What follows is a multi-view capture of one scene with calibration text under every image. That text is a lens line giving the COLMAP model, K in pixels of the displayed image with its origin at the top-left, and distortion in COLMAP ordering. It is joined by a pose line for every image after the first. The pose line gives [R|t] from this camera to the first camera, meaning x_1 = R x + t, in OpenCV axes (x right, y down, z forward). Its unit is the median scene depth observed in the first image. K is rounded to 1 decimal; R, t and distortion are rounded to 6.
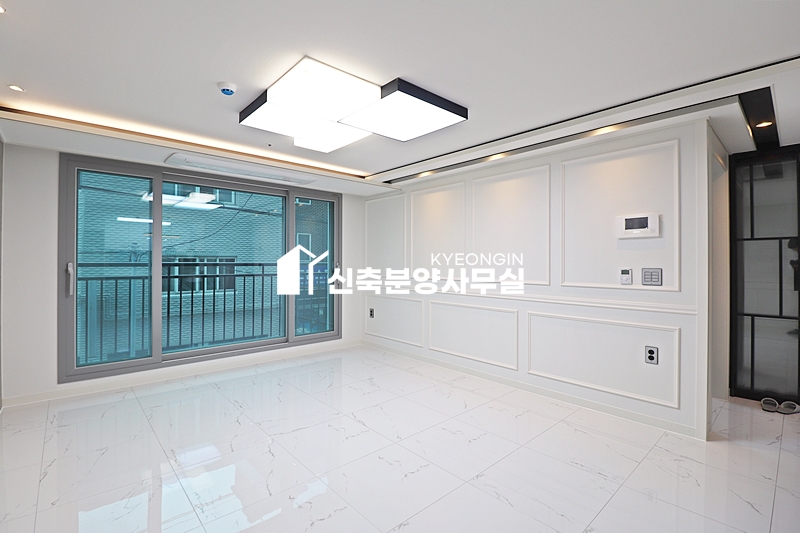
lens RADIAL K [[373.1, 0, 398.8], [0, 373.1, 260.0], [0, 0, 1]] dist [-0.010006, -0.007538]
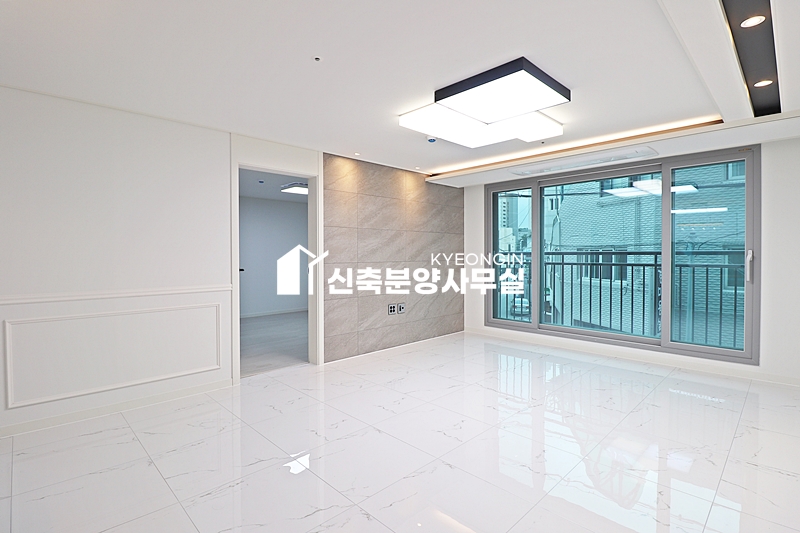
lens RADIAL K [[392.7, 0, 393.1], [0, 392.7, 261.5], [0, 0, 1]] dist [0.004571, 0.000036]
pose [[0.039265, 0.015581, -0.999107, 0.748771], [0.005426, 0.999860, 0.015806, 0.018170], [0.999214, -0.006042, 0.039175, 0.484044]]
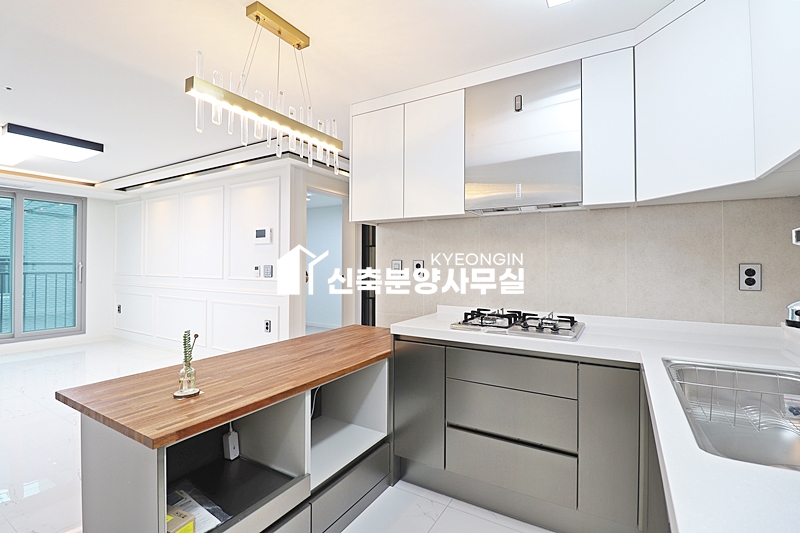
lens RADIAL K [[373.1, 0, 399.4], [0, 373.1, 261.0], [0, 0, 1]] dist [-0.010006, -0.007538]
pose [[0.953251, 0.004998, 0.302138, 0.557096], [-0.003629, 0.999980, -0.005091, 0.008522], [-0.302158, 0.003756, 0.953250, -0.398744]]
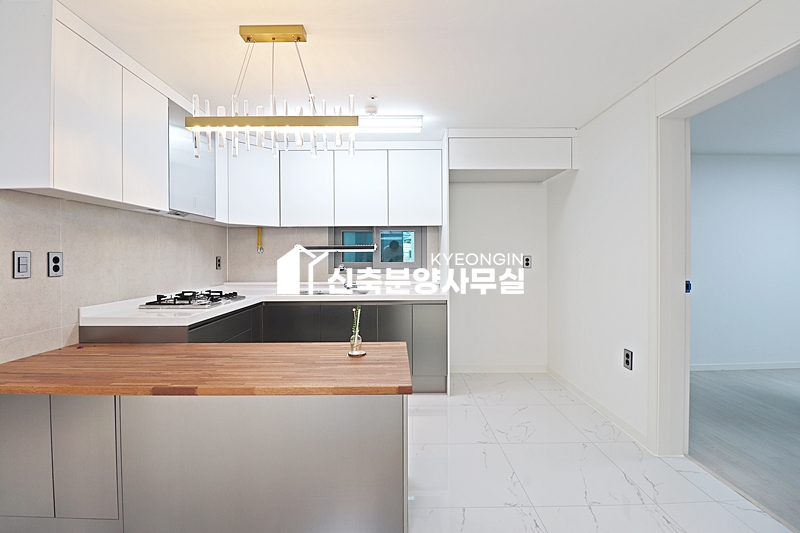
lens RADIAL K [[373.1, 0, 407.9], [0, 373.1, 259.6], [0, 0, 1]] dist [-0.010006, -0.007538]
pose [[-0.766967, -0.002640, 0.641681, 0.097509], [0.000572, 0.999988, 0.004798, 0.011521], [-0.641686, 0.004047, -0.766957, 0.354873]]
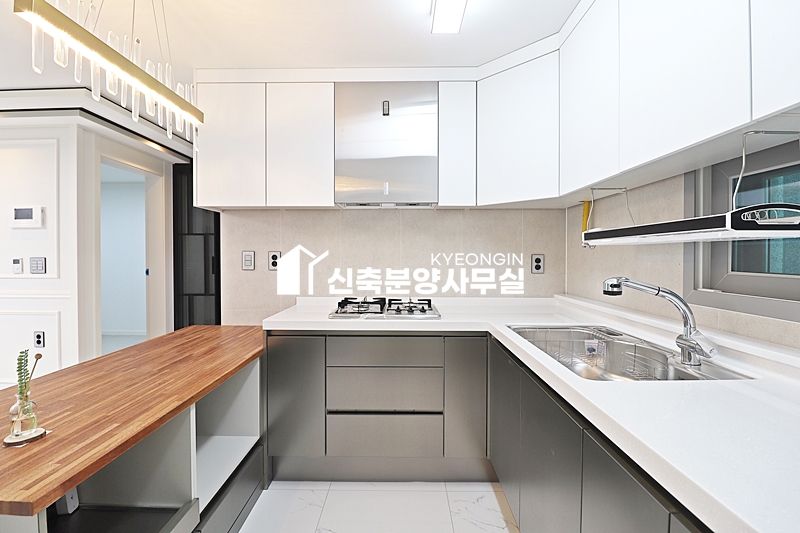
lens RADIAL K [[373.1, 0, 399.0], [0, 373.1, 261.6], [0, 0, 1]] dist [-0.010006, -0.007538]
pose [[0.671328, -0.012996, 0.741047, 0.456200], [-0.002629, 0.999798, 0.019916, 0.007860], [-0.741156, -0.015318, 0.671158, -0.352843]]
